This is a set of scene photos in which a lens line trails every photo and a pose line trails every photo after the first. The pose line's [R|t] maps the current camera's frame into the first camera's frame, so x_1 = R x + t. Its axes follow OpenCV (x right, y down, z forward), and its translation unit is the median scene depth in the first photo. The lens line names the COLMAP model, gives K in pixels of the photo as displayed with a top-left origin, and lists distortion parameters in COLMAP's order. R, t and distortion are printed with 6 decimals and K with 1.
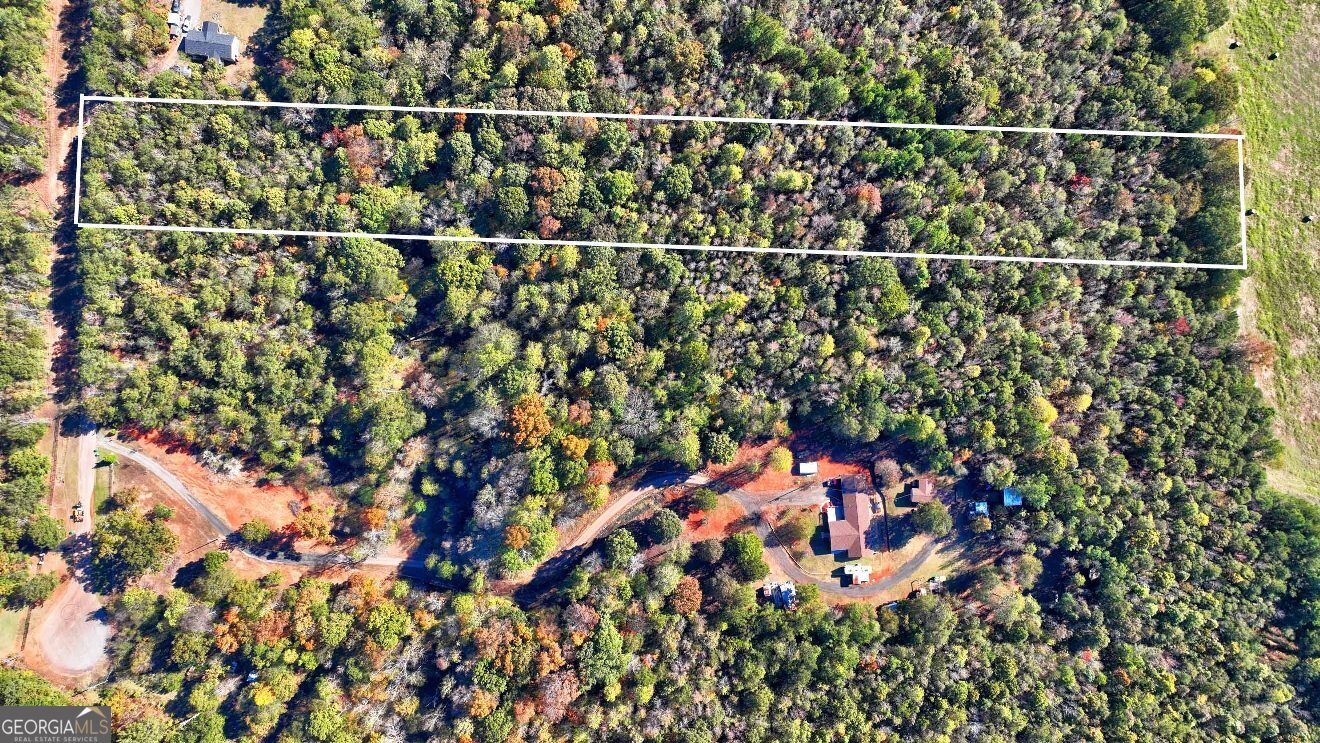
lens RADIAL K [[929.2, 0, 663.0], [0, 929.2, 371.7], [0, 0, 1]] dist [0.000429, 0.012788]
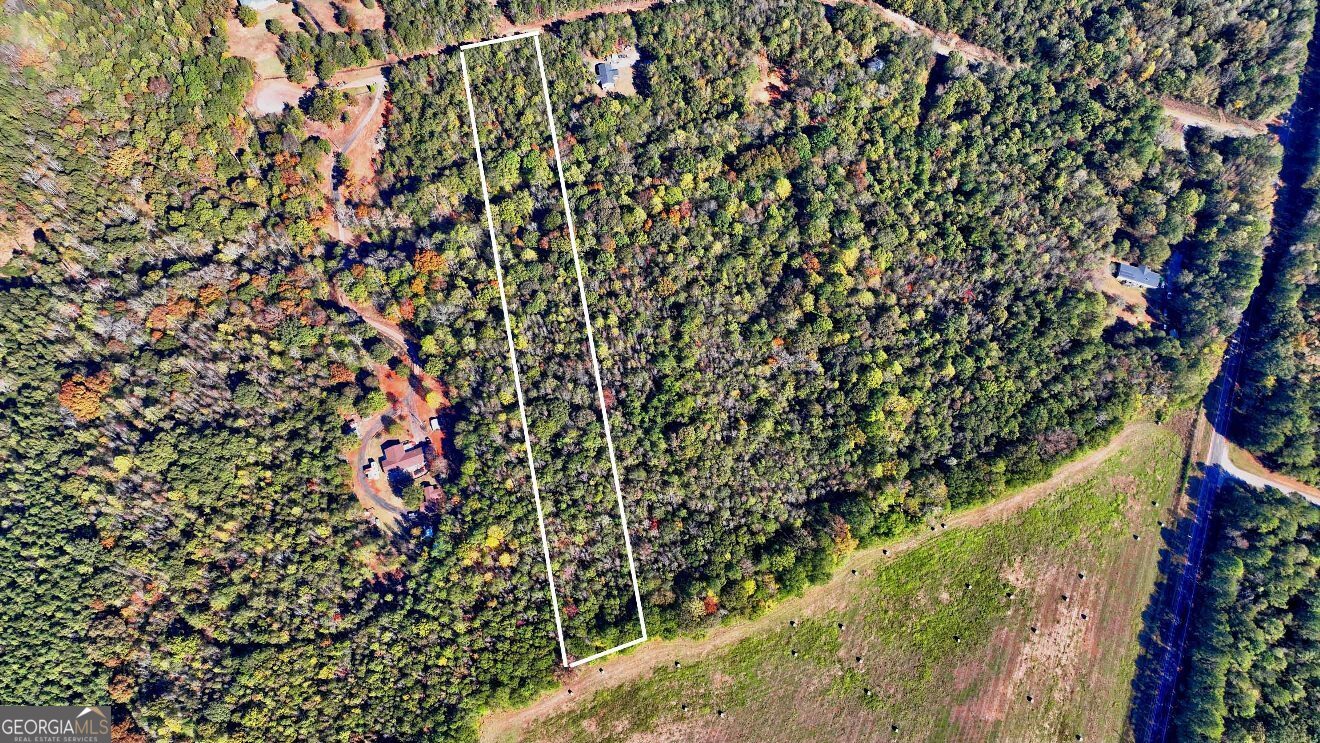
lens RADIAL K [[929.2, 0, 663.0], [0, 929.2, 371.7], [0, 0, 1]] dist [0.000429, 0.012788]
pose [[0.282082, 0.871488, -0.401172, 0.827335], [-0.958178, 0.276929, -0.072152, -0.177699], [0.048217, 0.404746, 0.913157, -0.442273]]
